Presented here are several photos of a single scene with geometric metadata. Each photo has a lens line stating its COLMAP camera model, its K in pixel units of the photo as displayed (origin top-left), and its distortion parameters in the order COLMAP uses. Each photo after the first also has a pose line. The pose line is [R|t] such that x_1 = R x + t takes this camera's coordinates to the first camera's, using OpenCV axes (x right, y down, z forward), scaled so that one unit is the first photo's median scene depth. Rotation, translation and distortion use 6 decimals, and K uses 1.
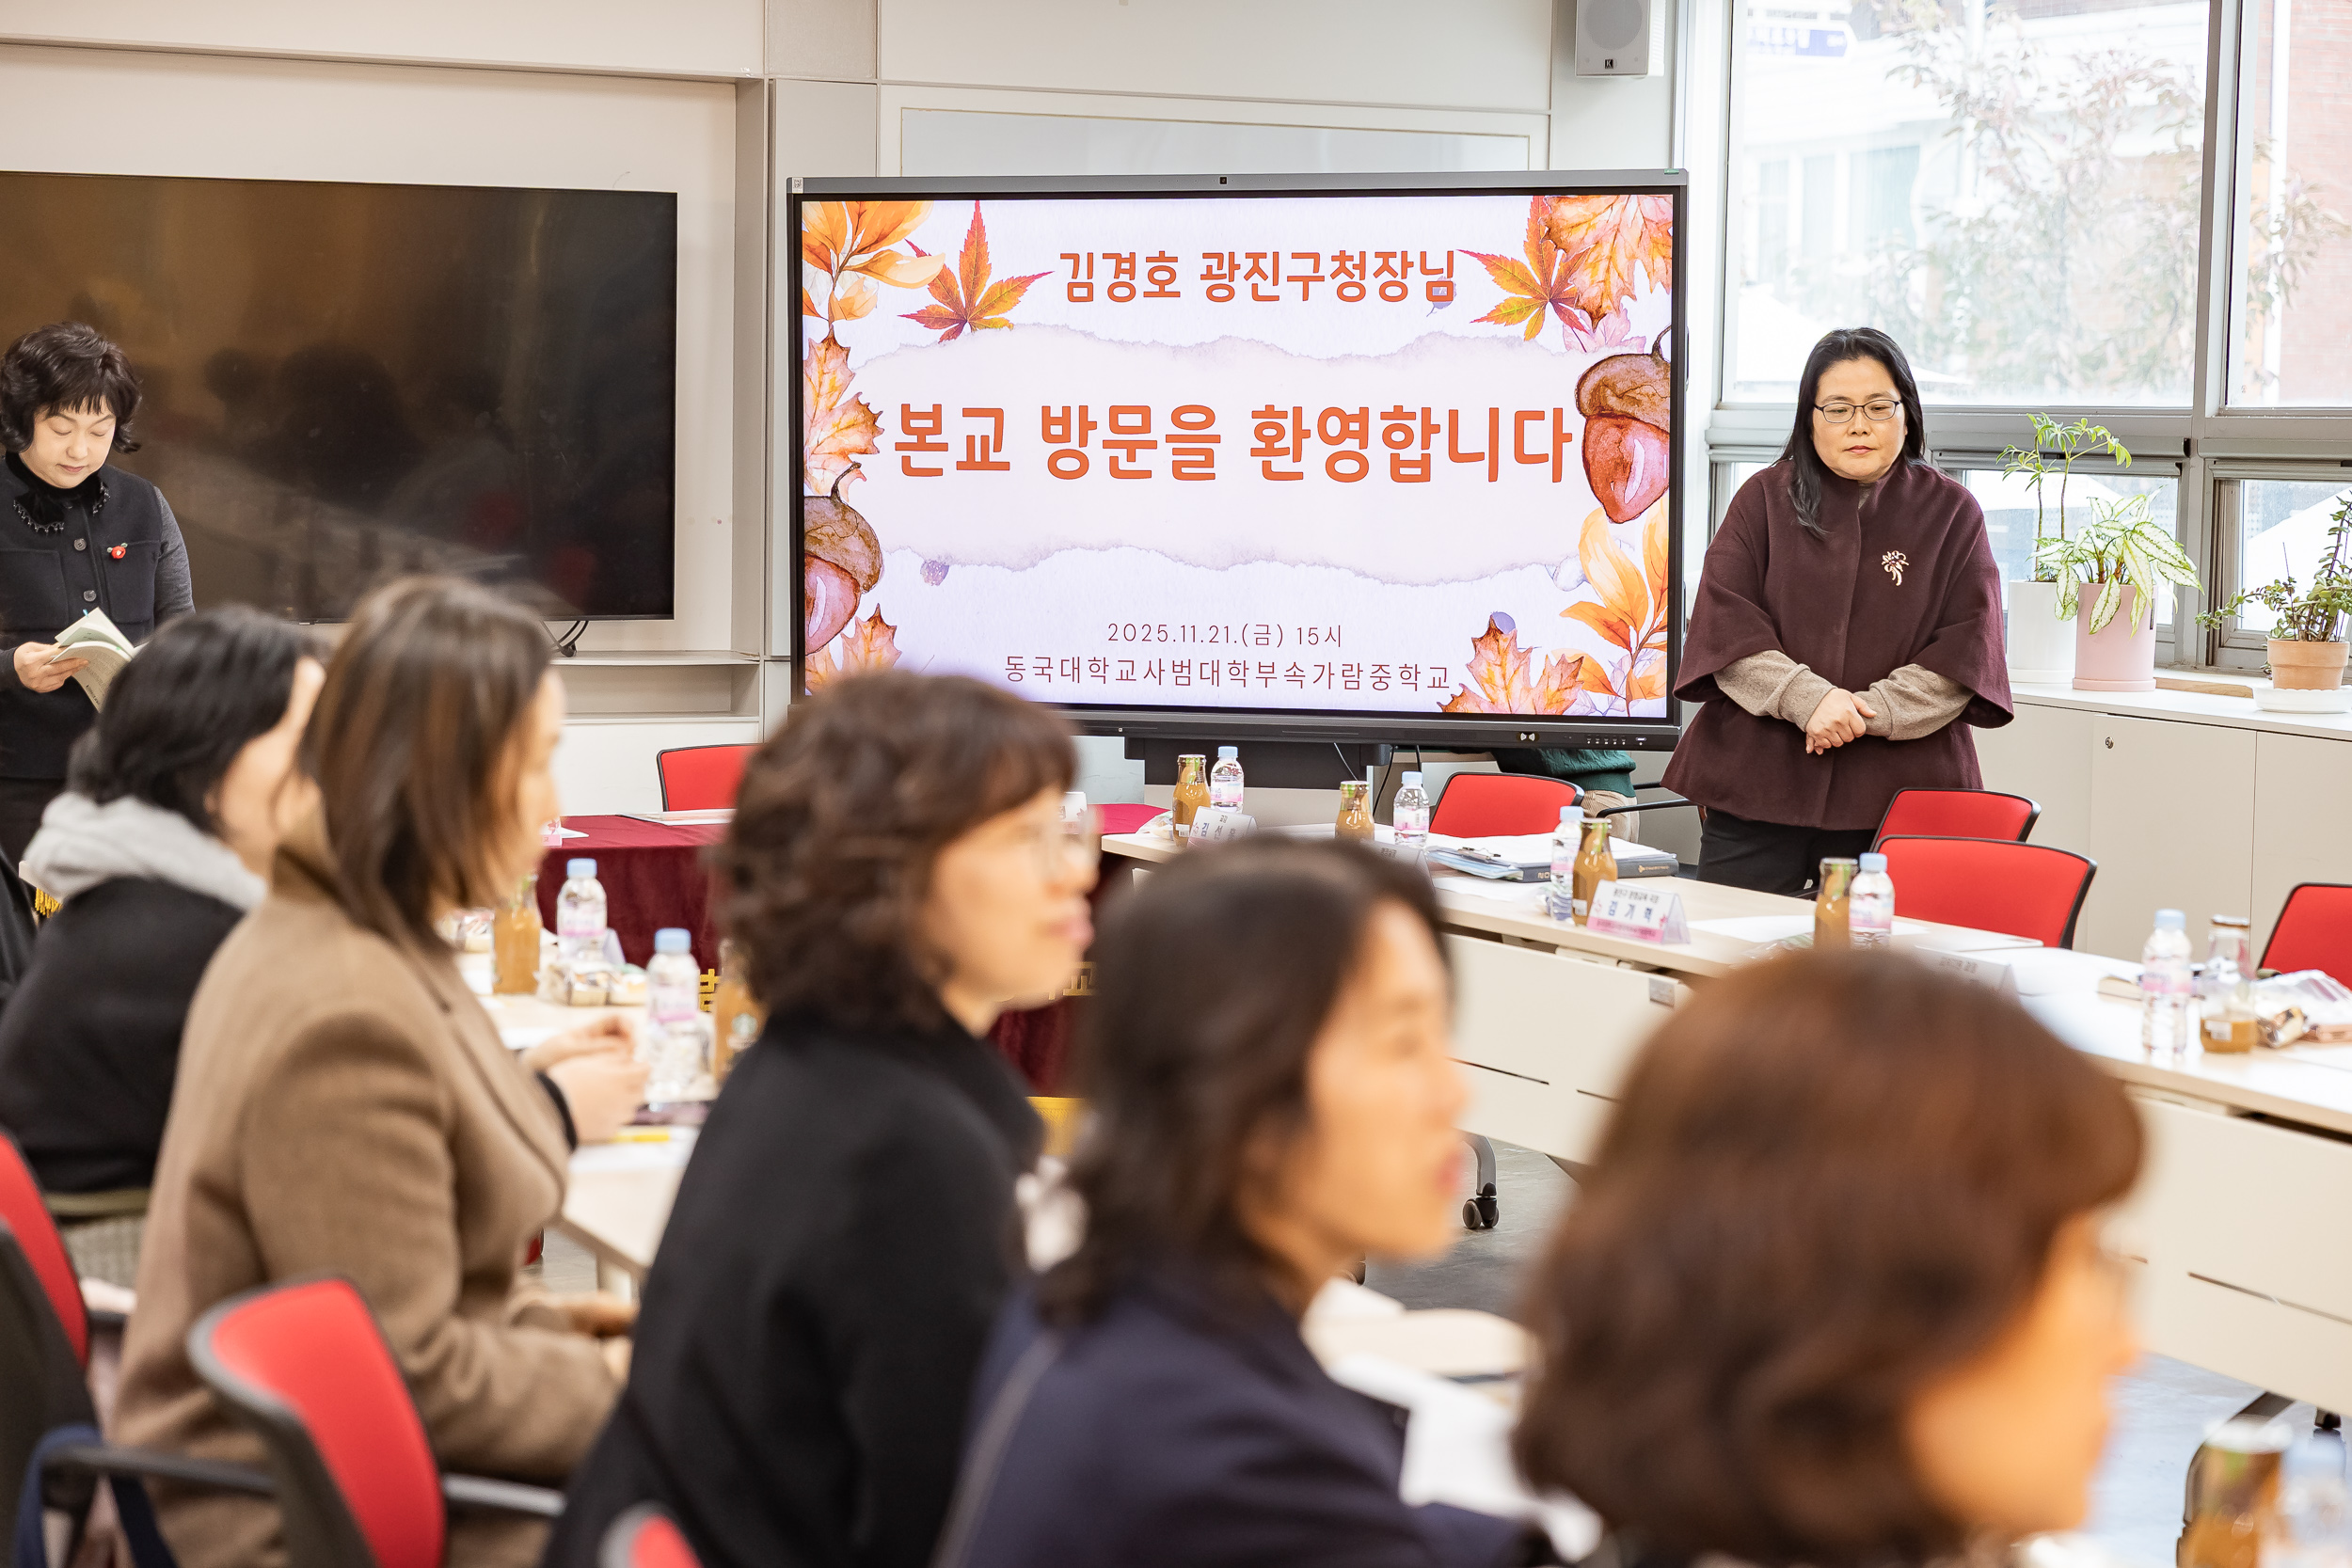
lens RADIAL K [[4494.0, 0, 1173.5], [0, 4494.0, 803.4], [0, 0, 1]] dist [0.072637, 0.000000]
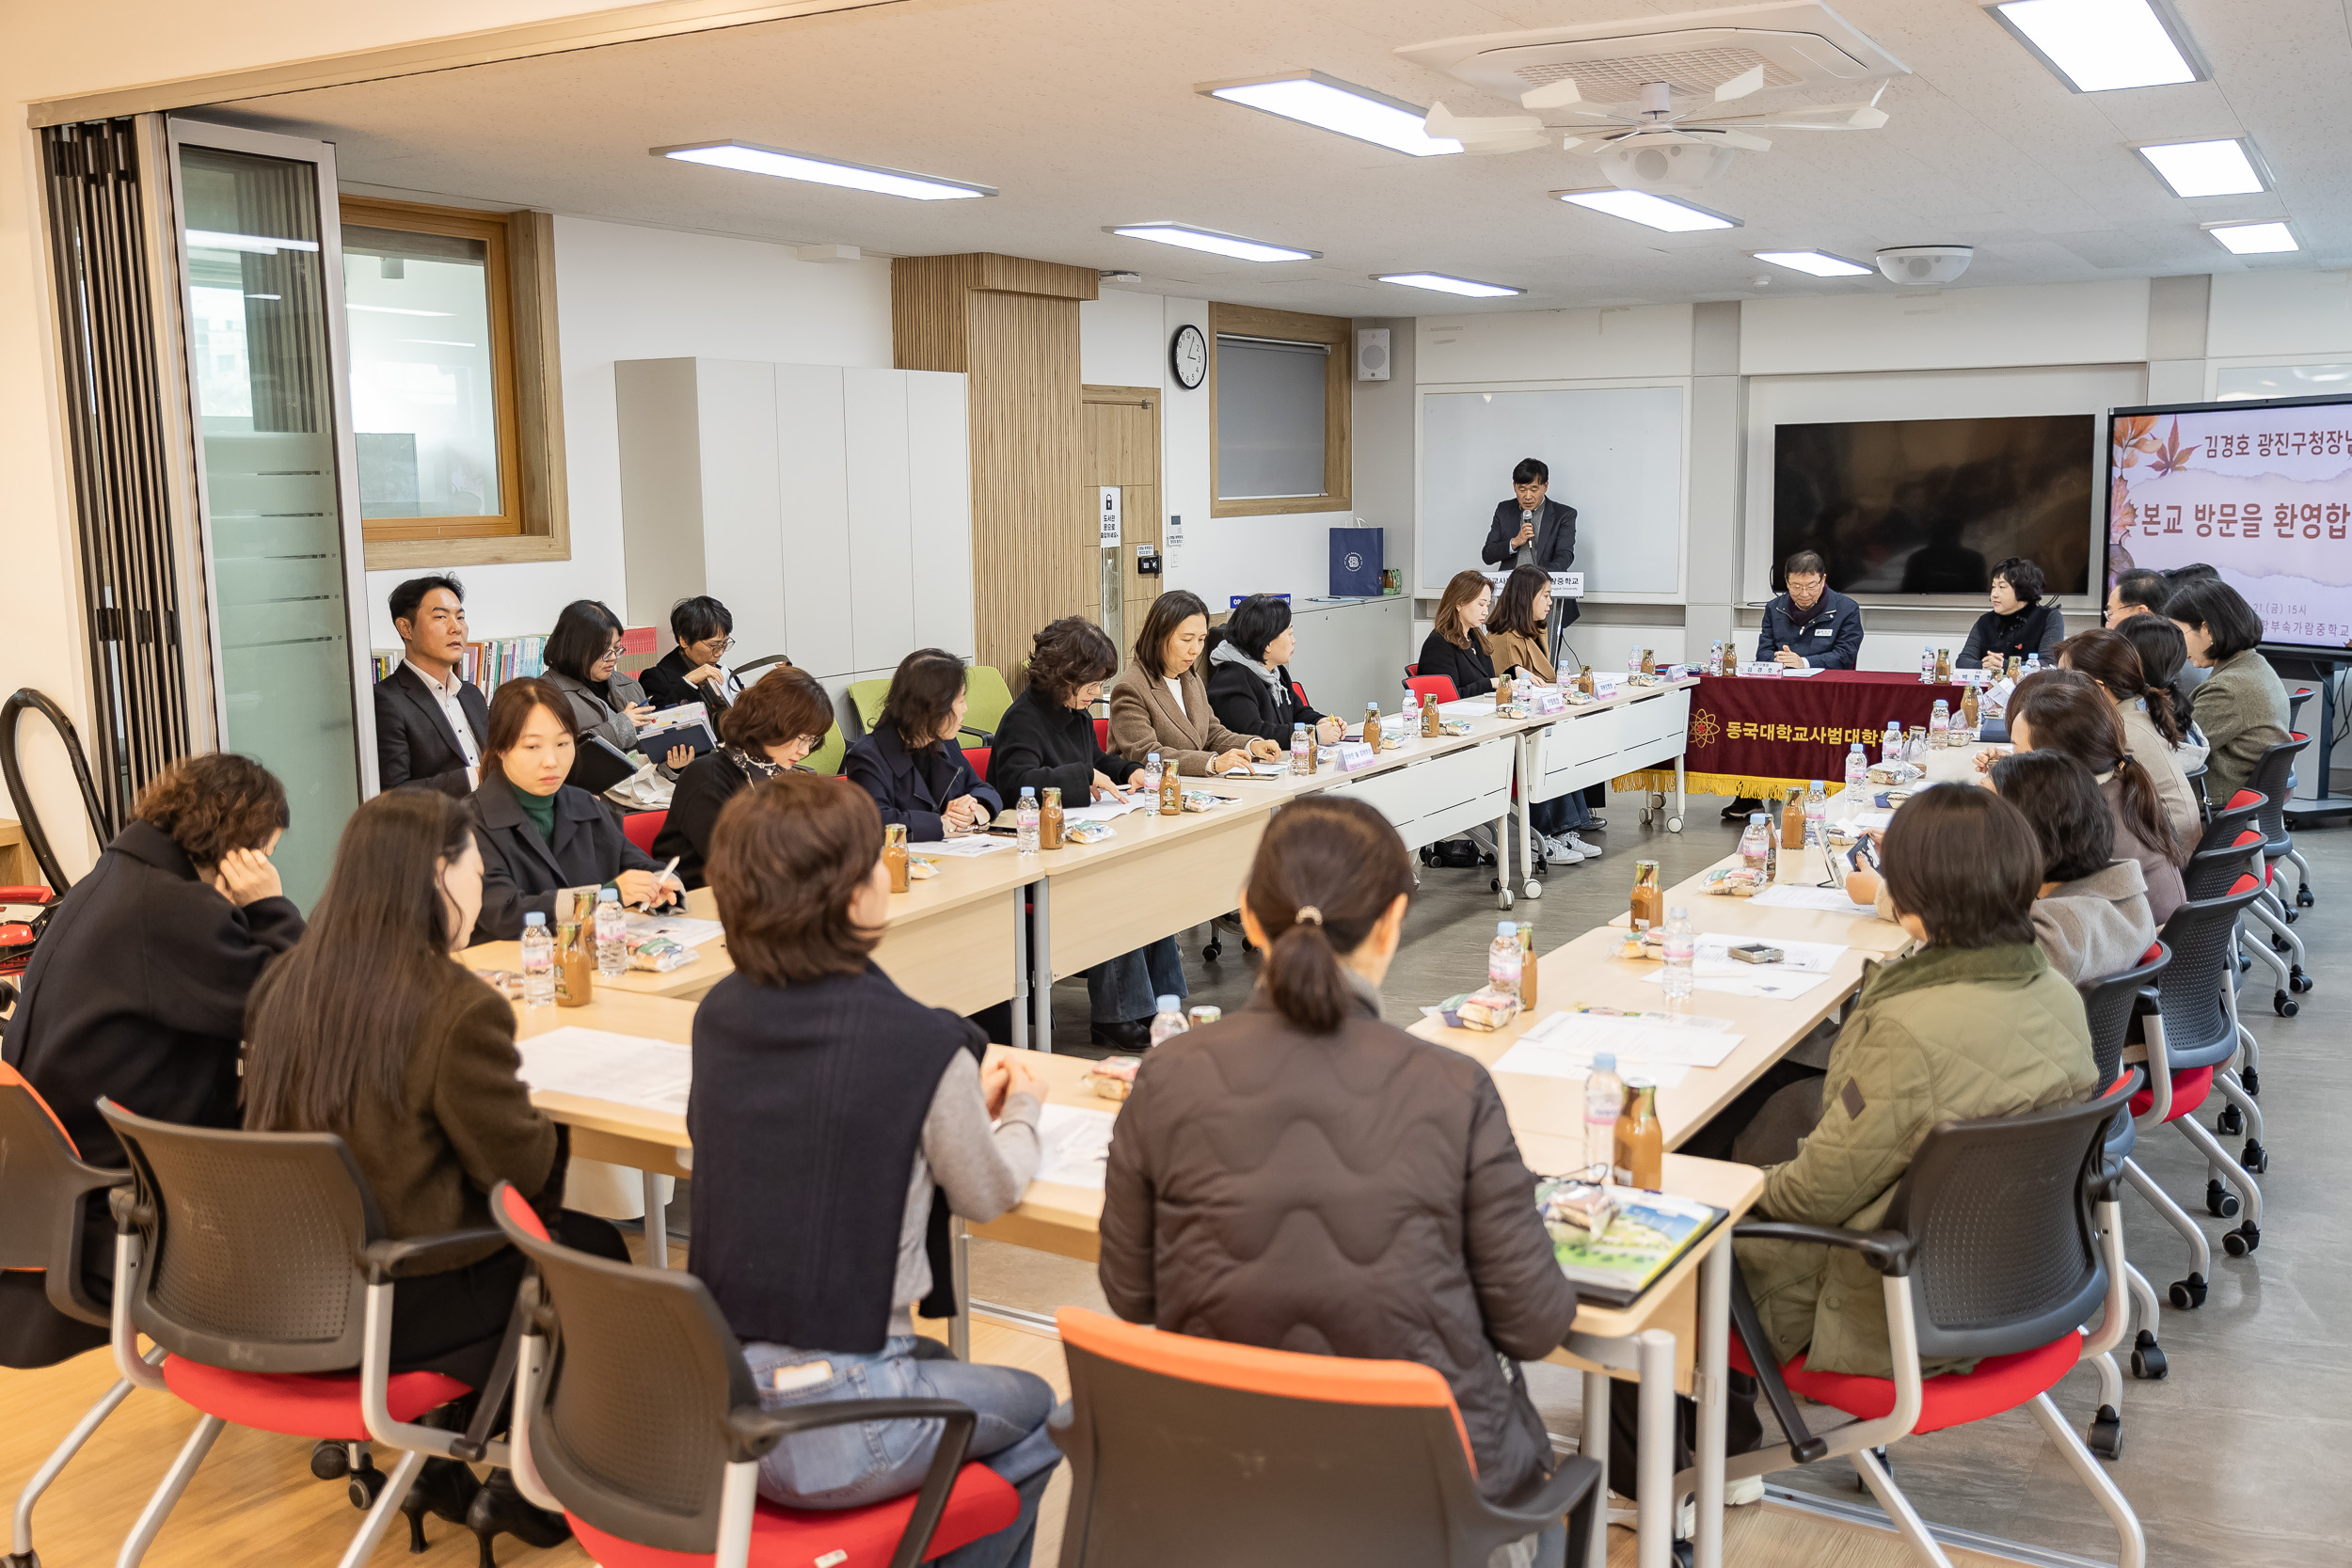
lens RADIAL K [[2078.7, 0, 1192.2], [0, 2078.7, 799.1], [0, 0, 1]] dist [0.004530, 0.032101]
pose [[0.586188, 0.101009, -0.803854, 0.541641], [-0.047088, 0.994768, 0.090661, -0.012404], [0.808805, -0.015293, 0.587878, -0.029151]]
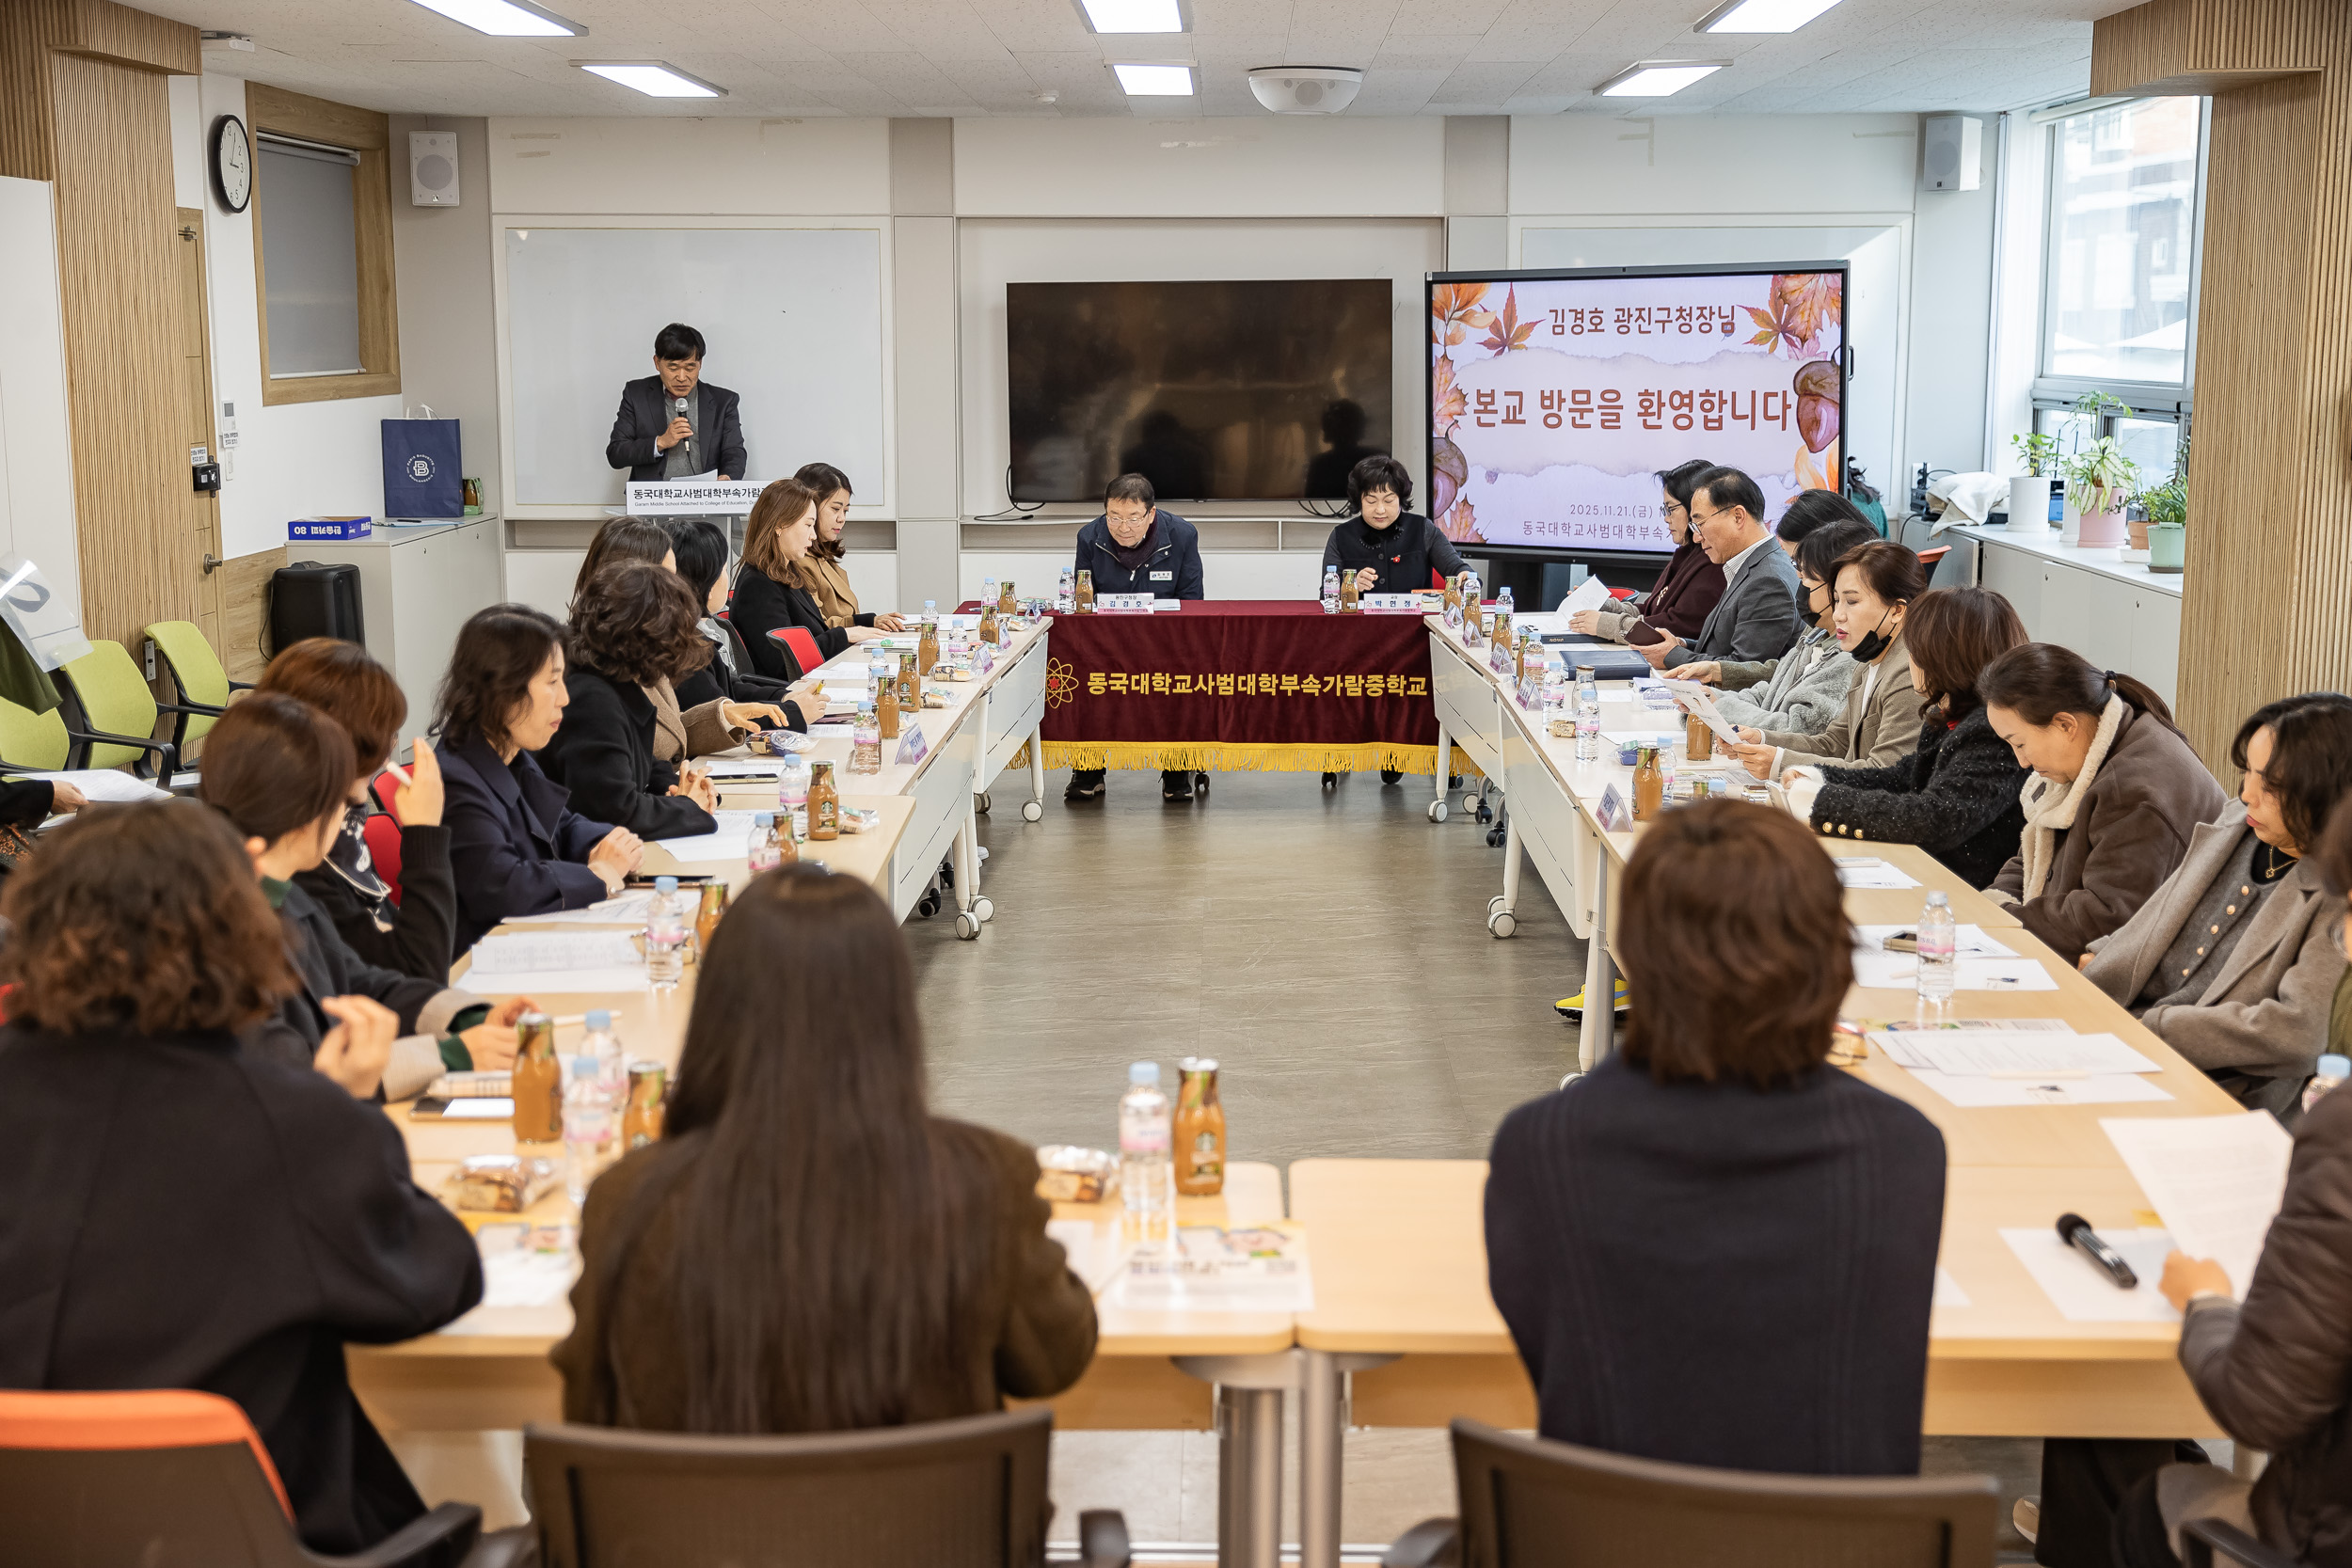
lens RADIAL K [[2860.7, 0, 1175.4], [0, 2860.7, 812.1], [0, 0, 1]] dist [0.028160, 0.000000]
pose [[0.905279, 0.052923, -0.421508, 0.358068], [-0.019388, 0.996323, 0.083454, -0.008317], [0.424375, -0.067377, 0.902977, -0.180240]]
